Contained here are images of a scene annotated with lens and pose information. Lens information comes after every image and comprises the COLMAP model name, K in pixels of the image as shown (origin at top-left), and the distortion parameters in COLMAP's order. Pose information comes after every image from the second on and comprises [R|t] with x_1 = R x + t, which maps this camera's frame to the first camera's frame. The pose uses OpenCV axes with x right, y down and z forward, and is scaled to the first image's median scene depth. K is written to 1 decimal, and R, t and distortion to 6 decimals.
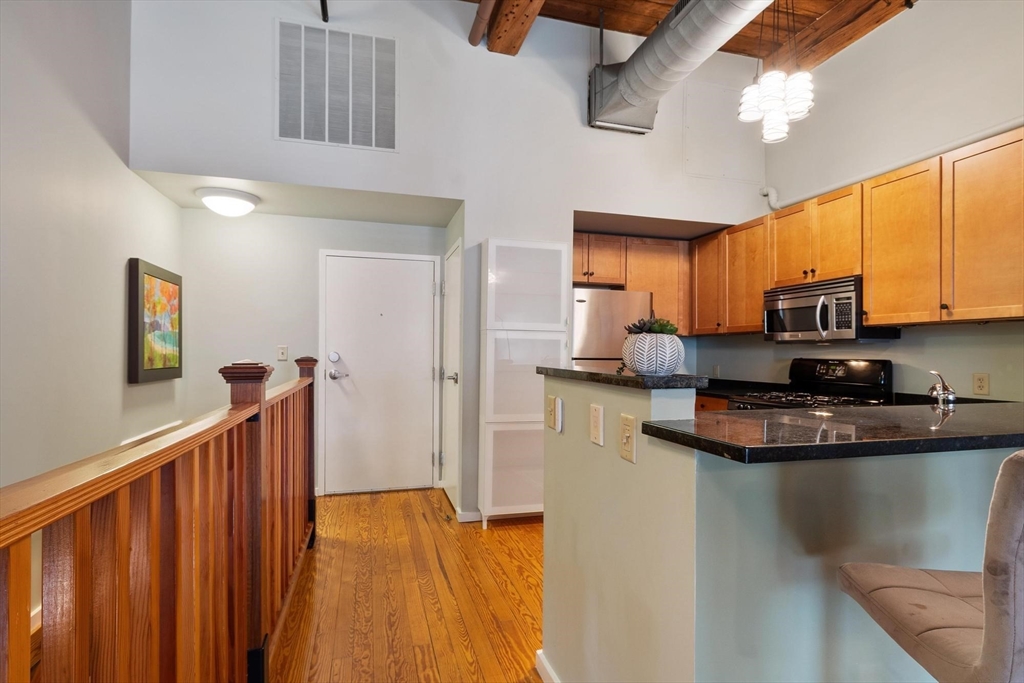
lens RADIAL K [[524.2, 0, 513.5], [0, 524.2, 350.8], [0, 0, 1]] dist [0.009176, -0.002000]
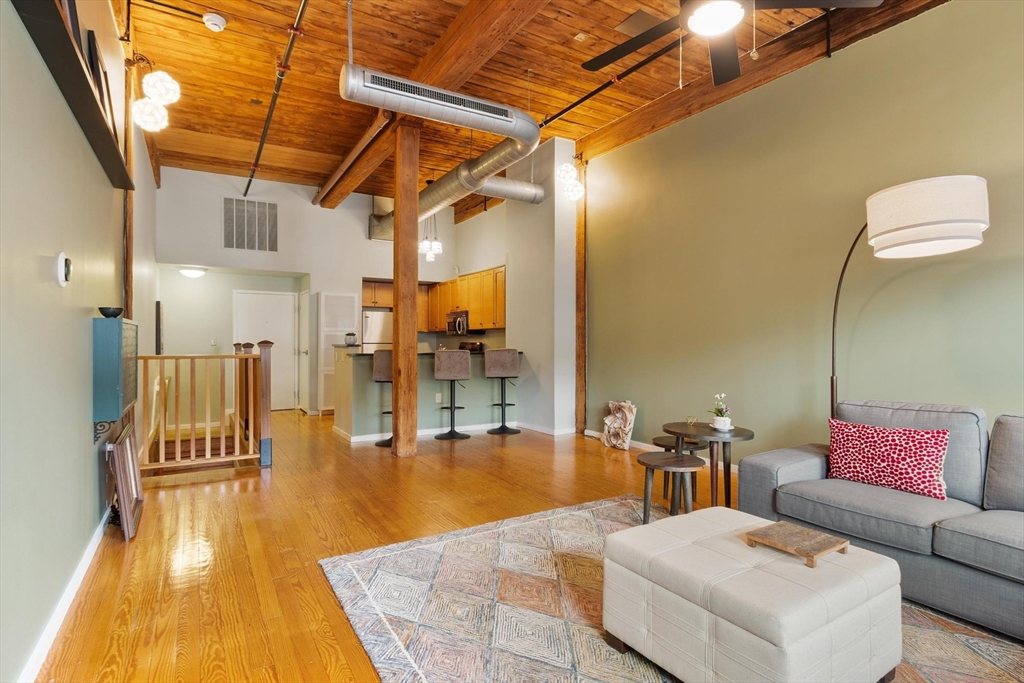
lens RADIAL K [[524.2, 0, 507.9], [0, 524.2, 338.2], [0, 0, 1]] dist [0.009176, -0.002000]
pose [[0.966840, -0.005711, 0.255318, 0.153665], [0.006569, 0.999975, -0.002510, 0.003636], [-0.255297, 0.004104, 0.966854, -1.429056]]
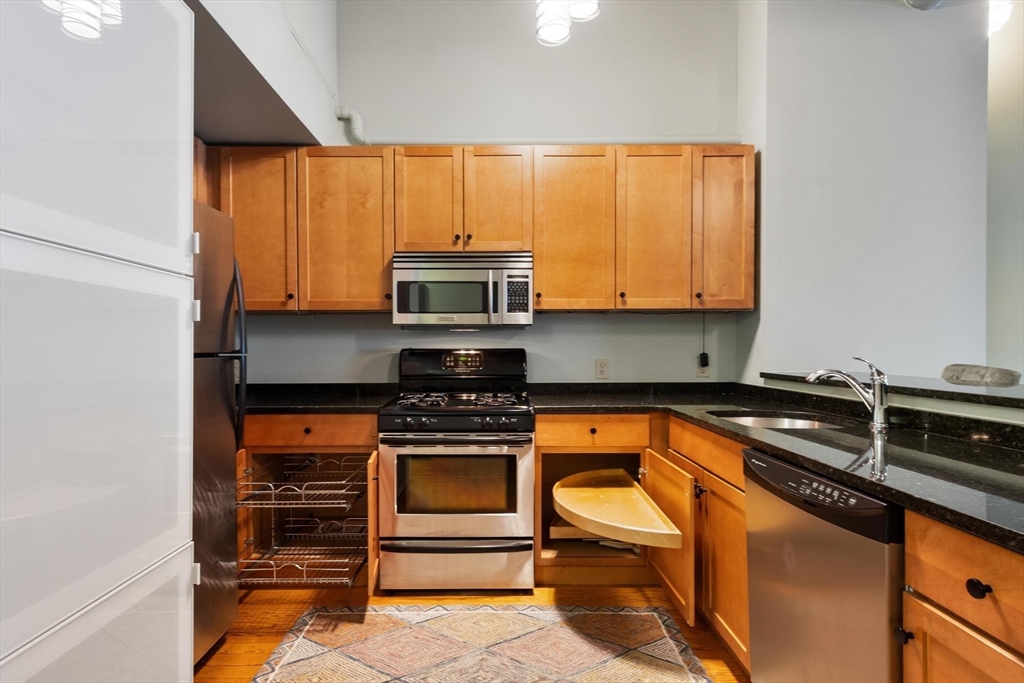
lens RADIAL K [[524.2, 0, 495.1], [0, 524.2, 346.7], [0, 0, 1]] dist [0.009176, -0.002000]
pose [[0.270486, -0.010444, 0.962667, -0.175359], [0.002520, 0.999945, 0.010140, 0.004394], [-0.962721, -0.000317, 0.270497, 0.727152]]
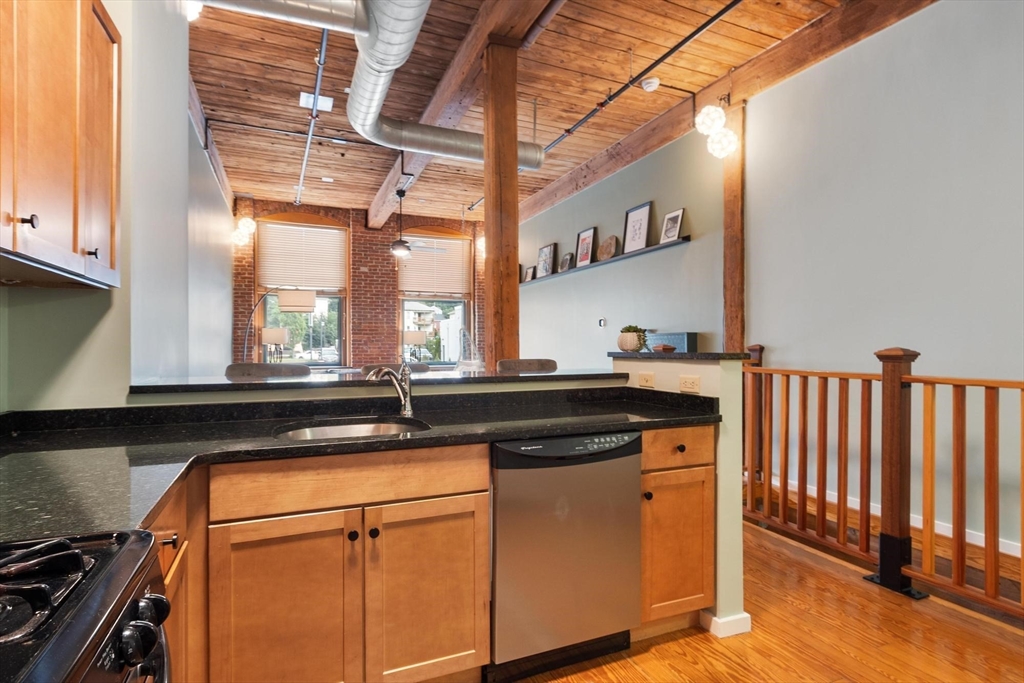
lens RADIAL K [[524.2, 0, 509.2], [0, 524.2, 345.5], [0, 0, 1]] dist [0.009176, -0.002000]
pose [[-0.992857, -0.011988, -0.118710, 0.384608], [-0.011944, 0.999928, -0.001076, 0.007242], [0.118715, 0.000349, -0.992928, 1.138802]]
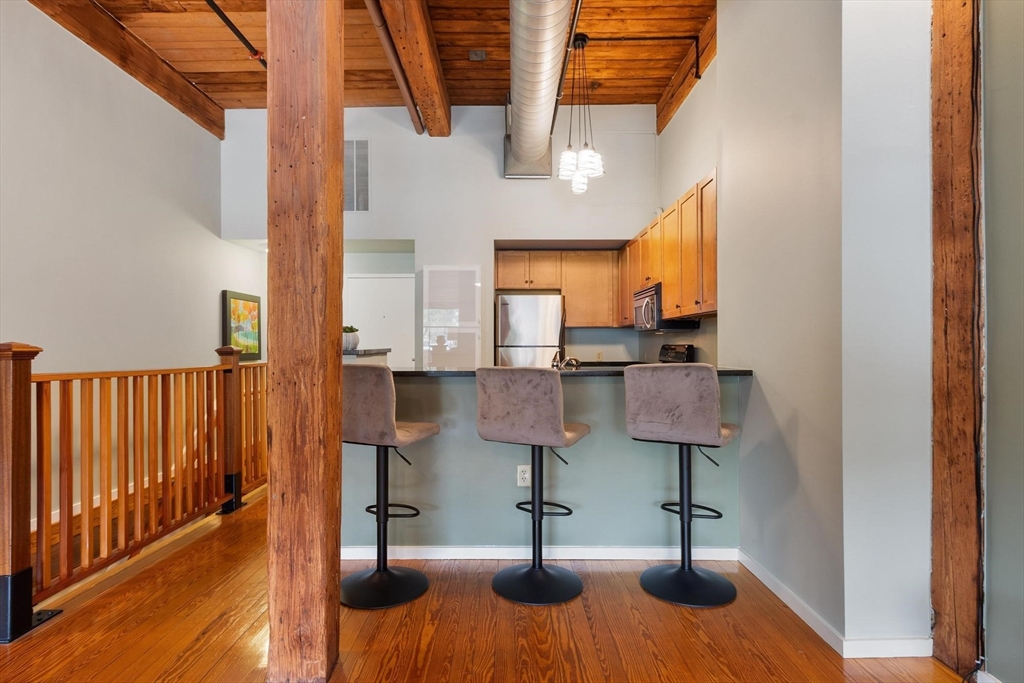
lens RADIAL K [[524.2, 0, 509.5], [0, 524.2, 341.9], [0, 0, 1]] dist [0.009176, -0.002000]
pose [[0.958674, -0.010038, -0.284330, 0.591970], [0.009982, 0.999949, -0.001645, 0.007212], [0.284332, -0.001261, 0.958725, -0.351289]]
